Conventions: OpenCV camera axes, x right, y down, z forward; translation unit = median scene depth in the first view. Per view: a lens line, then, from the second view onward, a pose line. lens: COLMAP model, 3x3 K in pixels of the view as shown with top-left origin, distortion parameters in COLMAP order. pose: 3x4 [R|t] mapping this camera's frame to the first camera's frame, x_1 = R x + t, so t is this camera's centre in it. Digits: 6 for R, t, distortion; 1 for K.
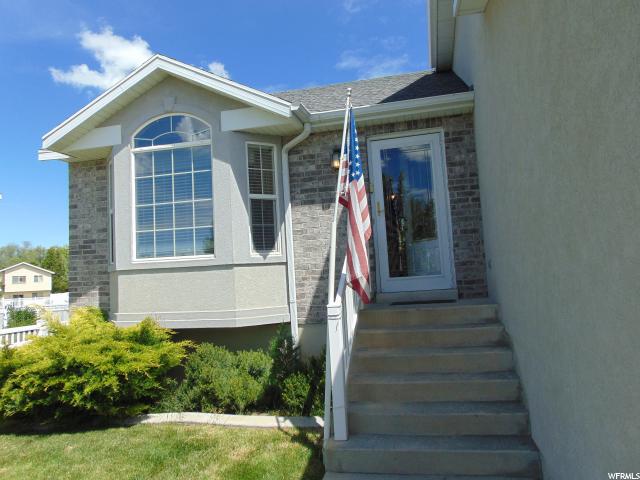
lens RADIAL K [[488.4, 0, 320.0], [0, 488.4, 240.0], [0, 0, 1]] dist [-0.006548, 0.039527]
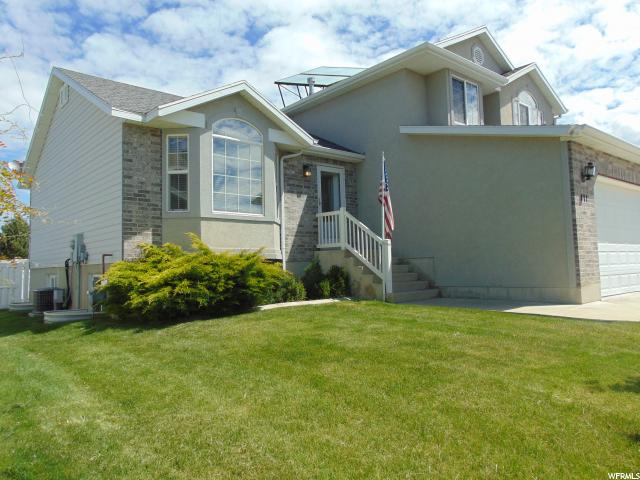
lens RADIAL K [[488.4, 0, 320.0], [0, 488.4, 240.0], [0, 0, 1]] dist [-0.006548, 0.039527]
pose [[0.568334, 0.086214, 0.818269, -1.355251], [-0.067830, 0.996019, -0.057830, 0.184848], [-0.819997, -0.022637, 0.571920, -0.082261]]
